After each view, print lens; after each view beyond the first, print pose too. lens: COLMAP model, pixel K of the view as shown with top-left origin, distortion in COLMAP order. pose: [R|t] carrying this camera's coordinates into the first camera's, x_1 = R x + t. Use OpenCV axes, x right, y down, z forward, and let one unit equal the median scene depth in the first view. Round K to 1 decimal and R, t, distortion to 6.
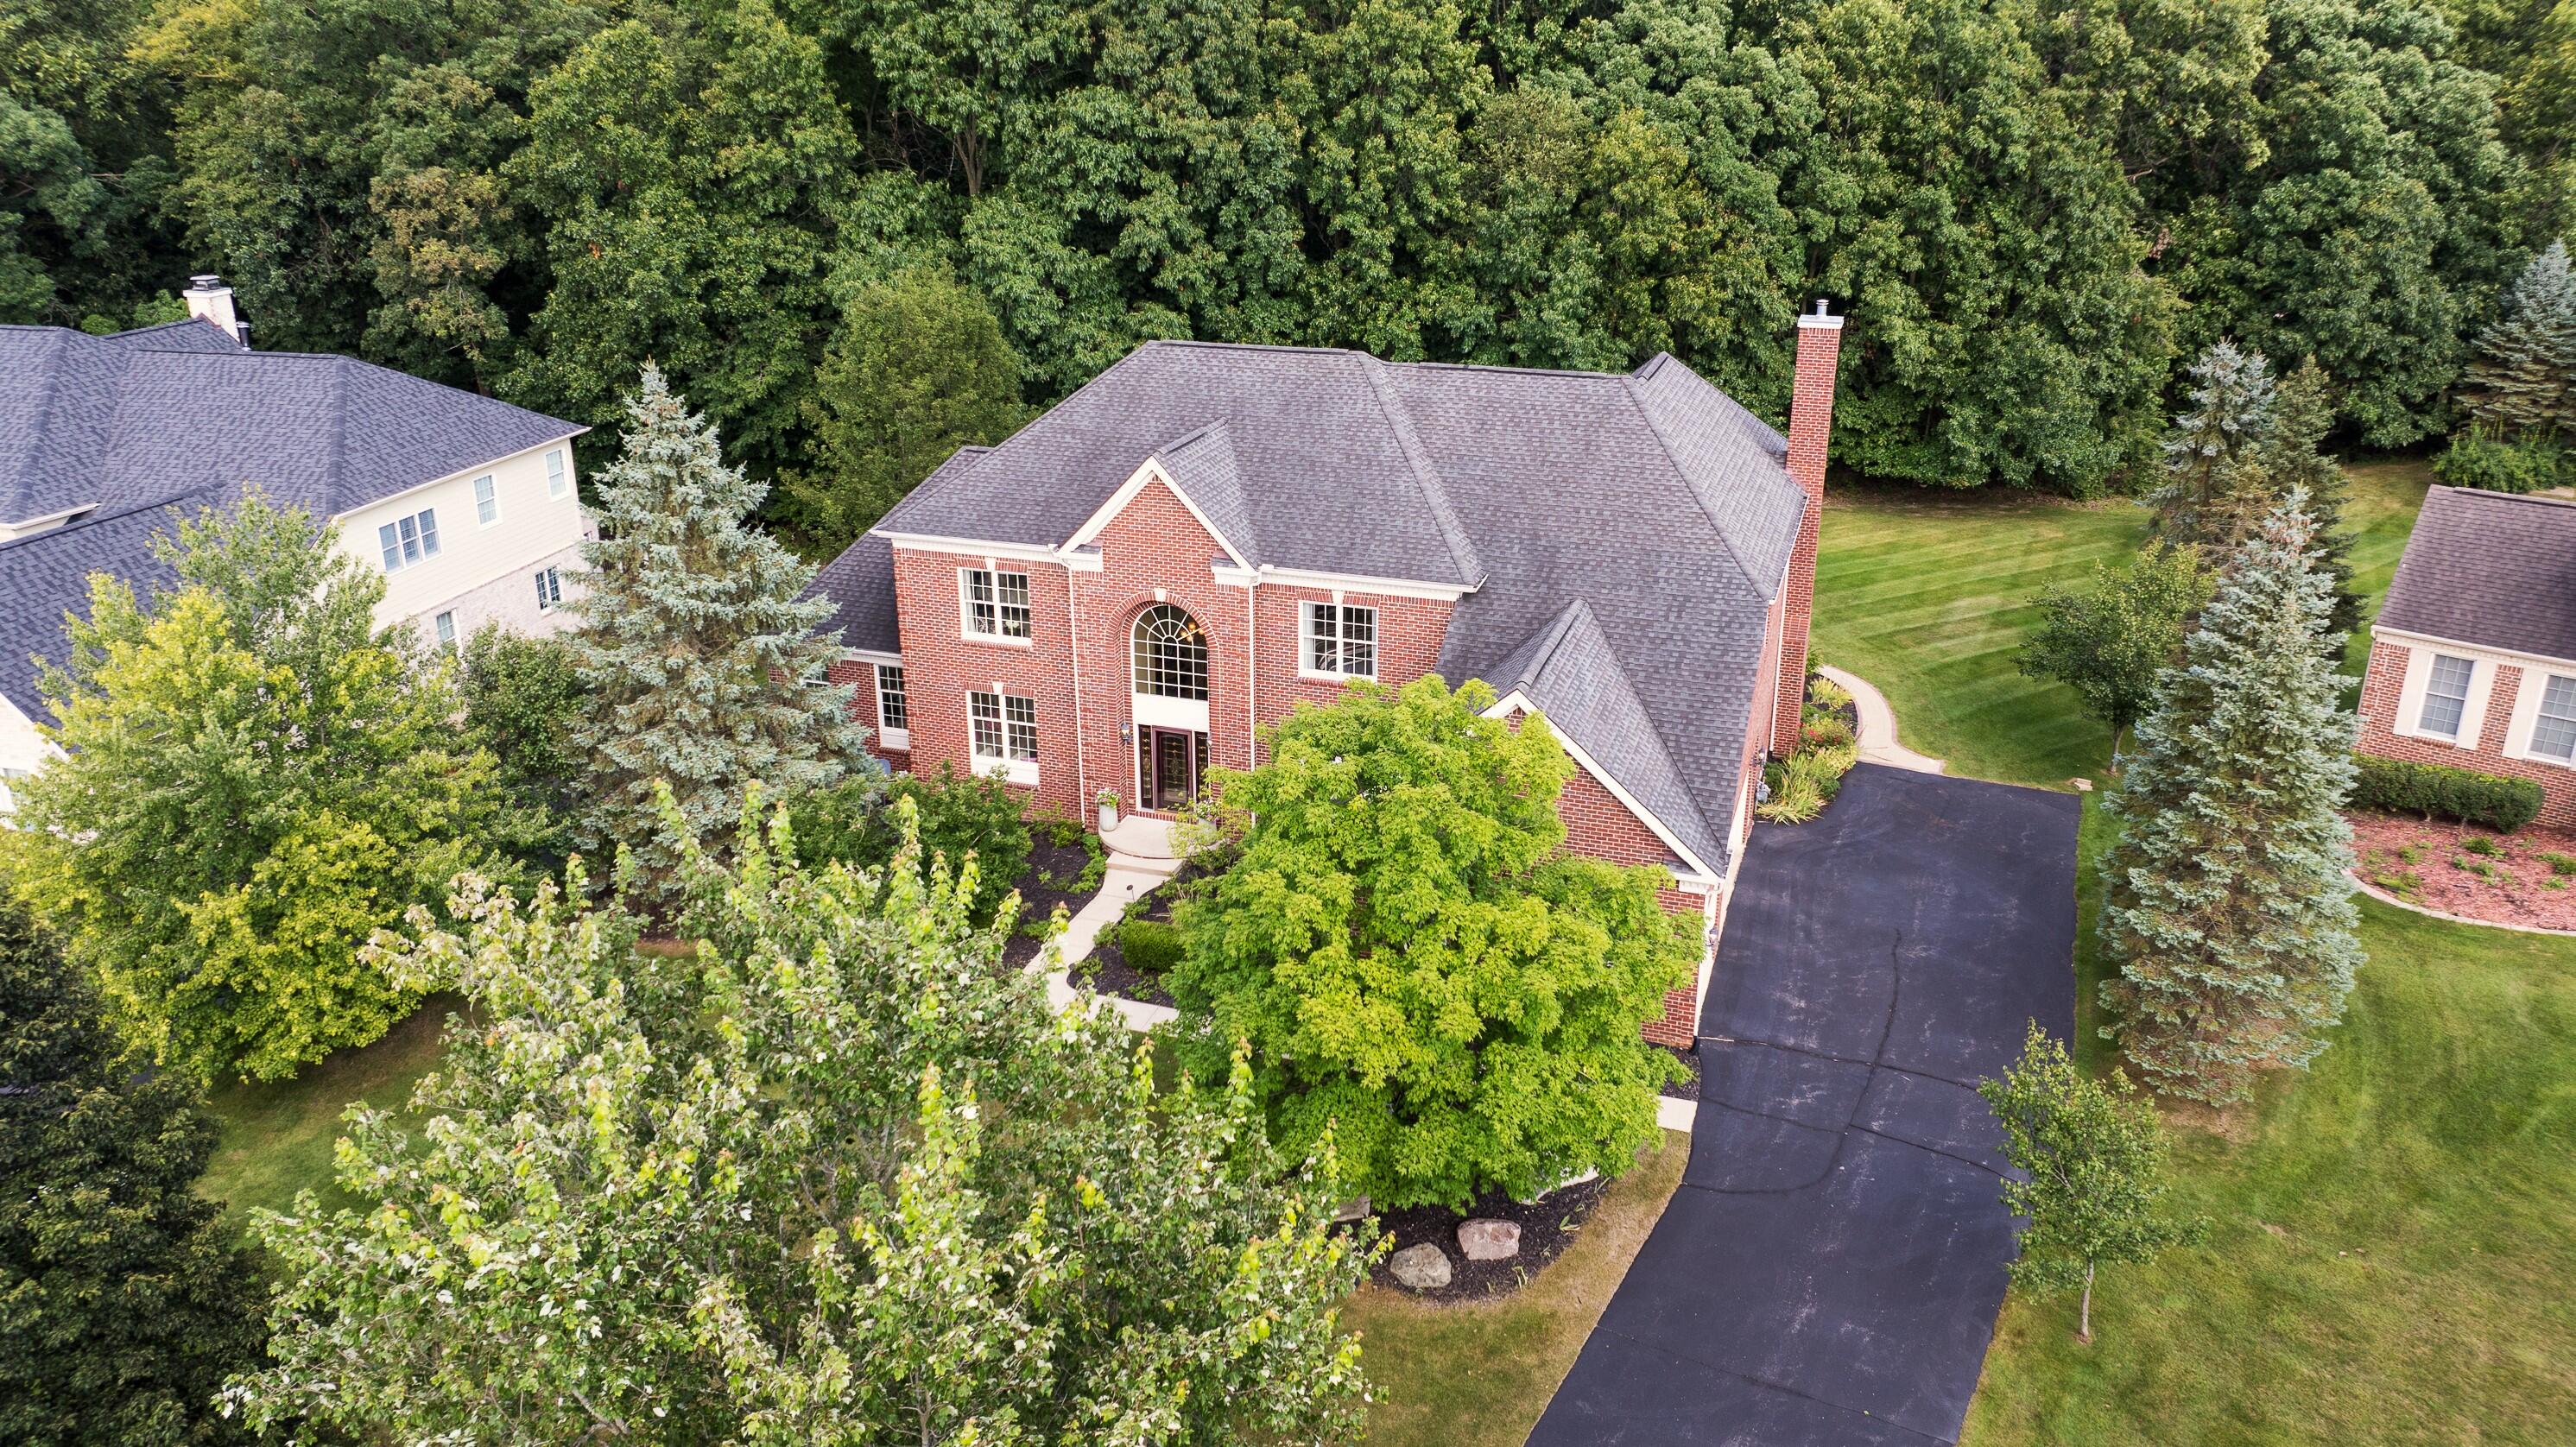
lens RADIAL K [[1821.4, 0, 1288.0], [0, 1821.4, 723.5], [0, 0, 1]] dist [-0.046818, 0.077948]
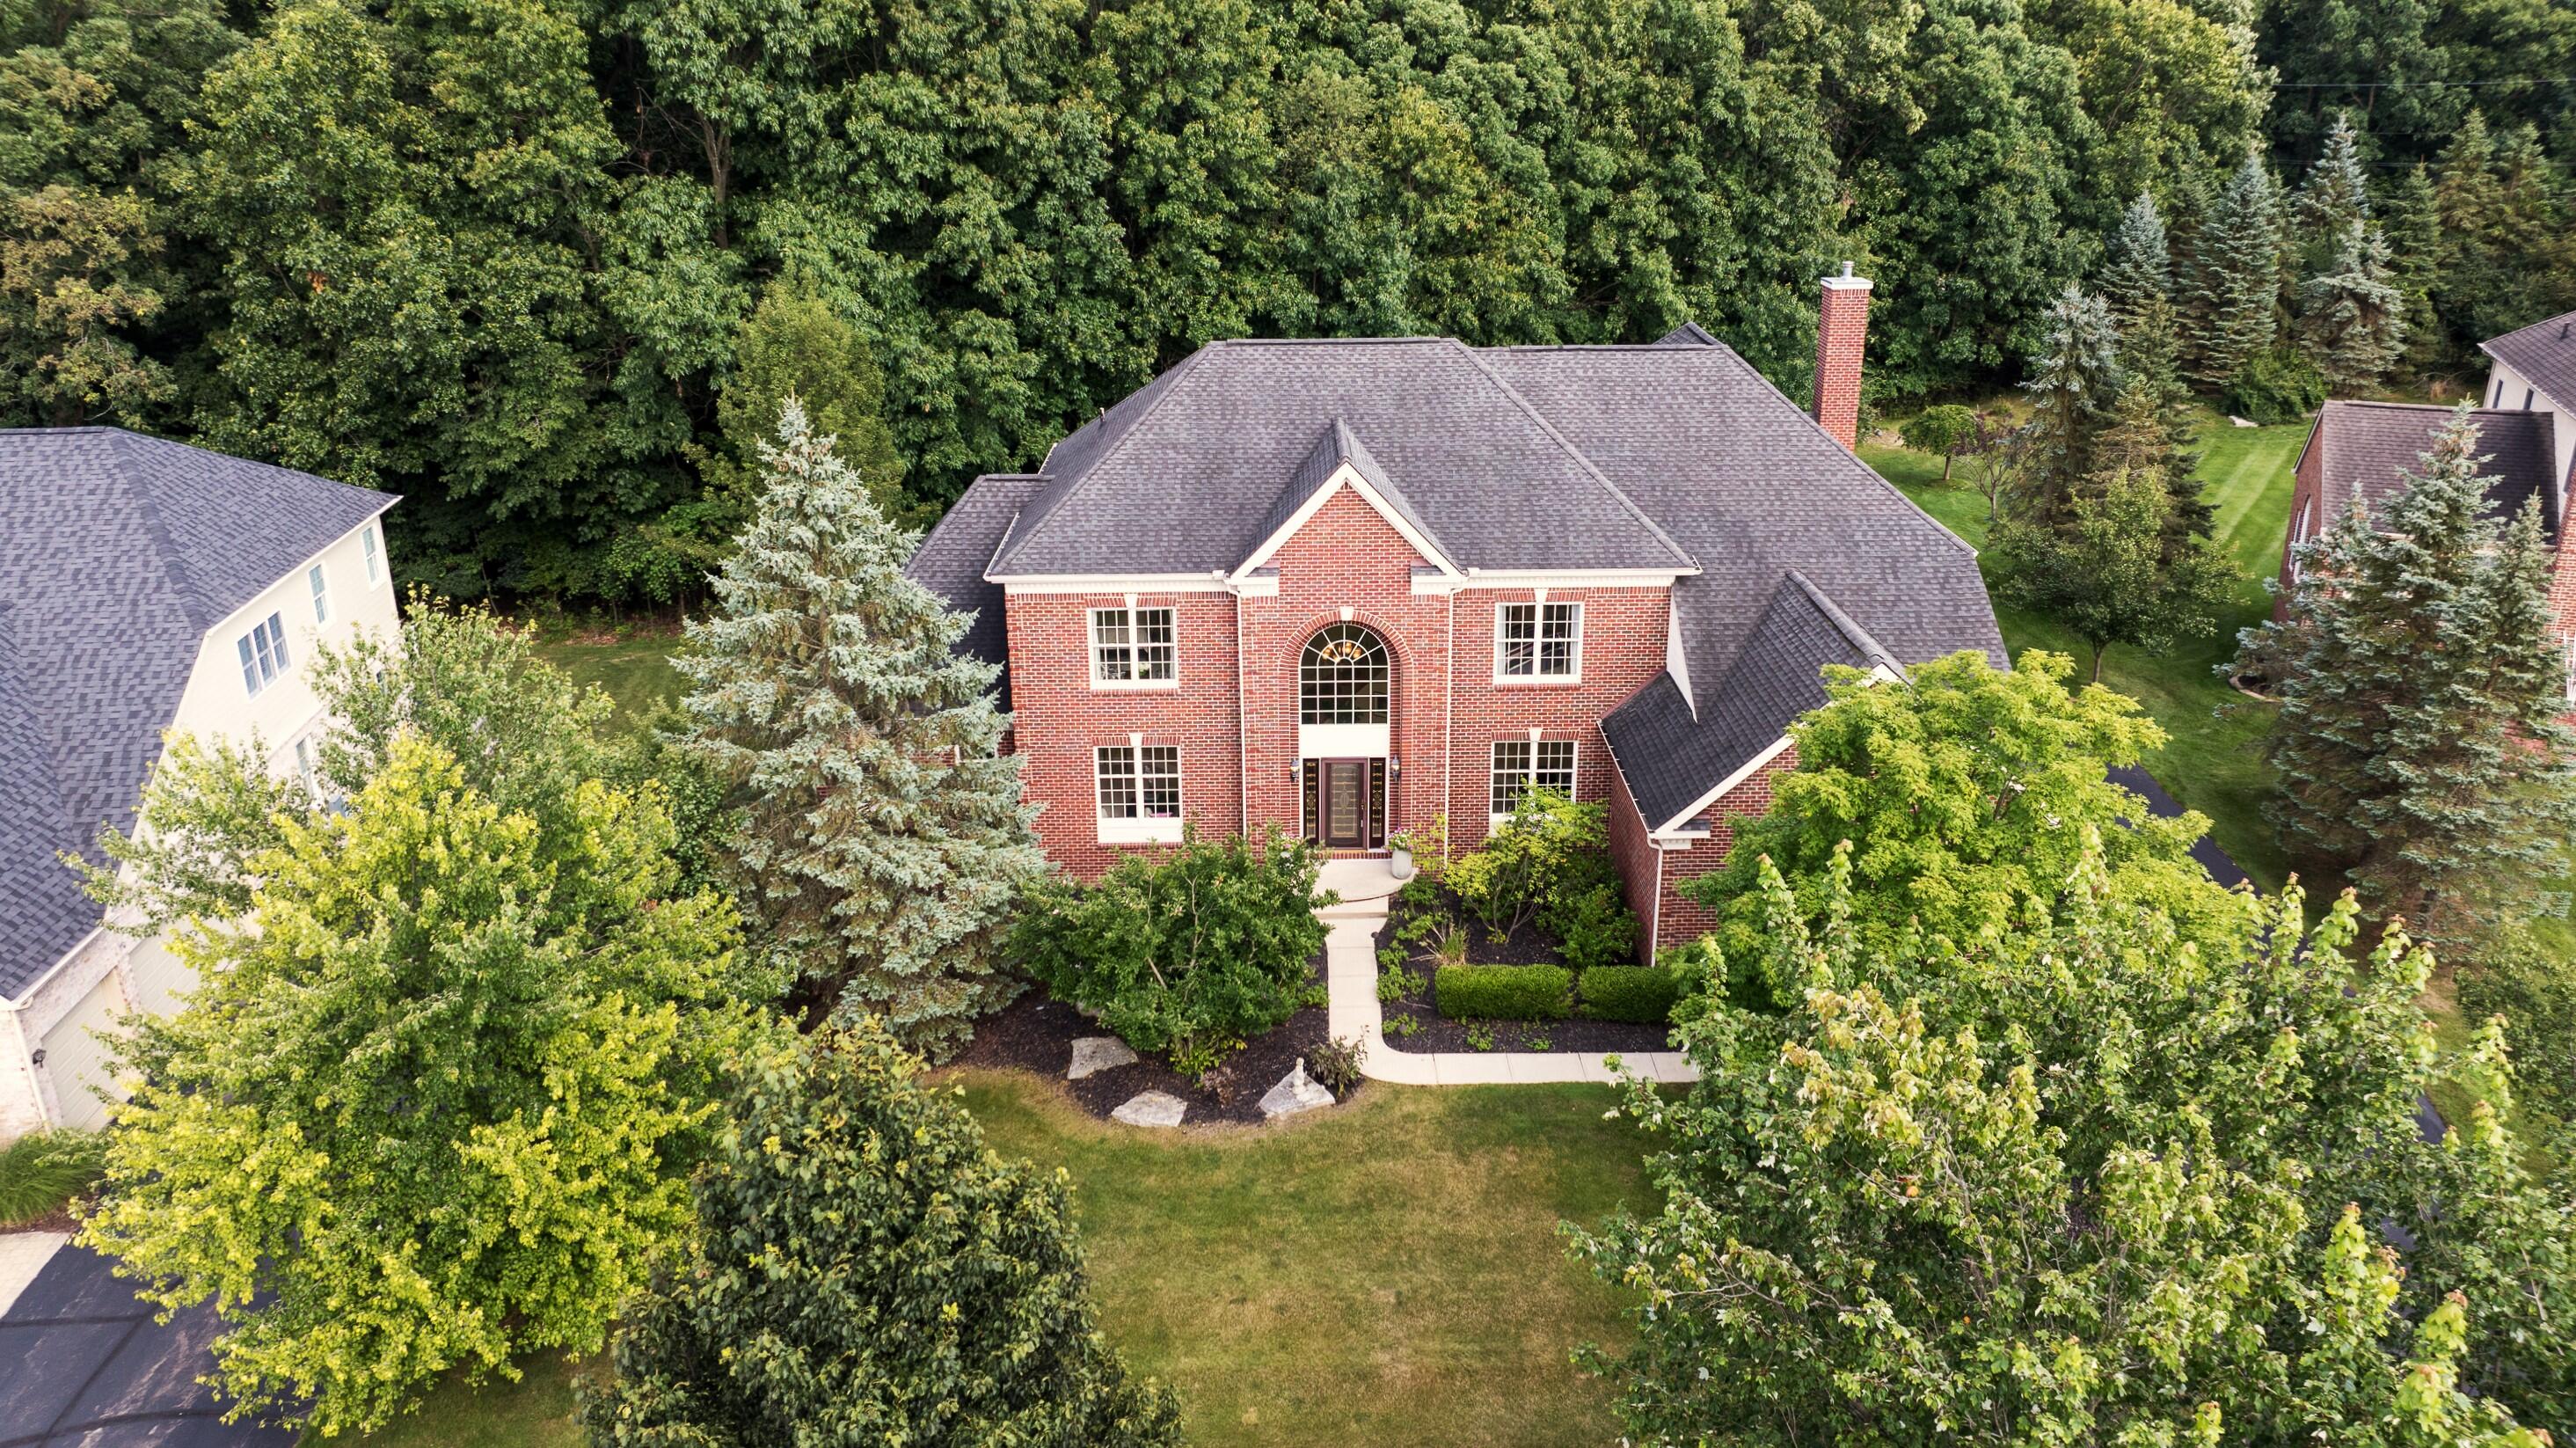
lens RADIAL K [[1866.3, 0, 1288.0], [0, 1866.3, 724.0], [0, 0, 1]] dist [-0.051189, 0.080958]
pose [[0.942616, -0.124684, 0.309725, -0.246812], [0.126033, 0.991901, 0.015736, -0.021294], [-0.309179, 0.024202, 0.950696, 0.073816]]
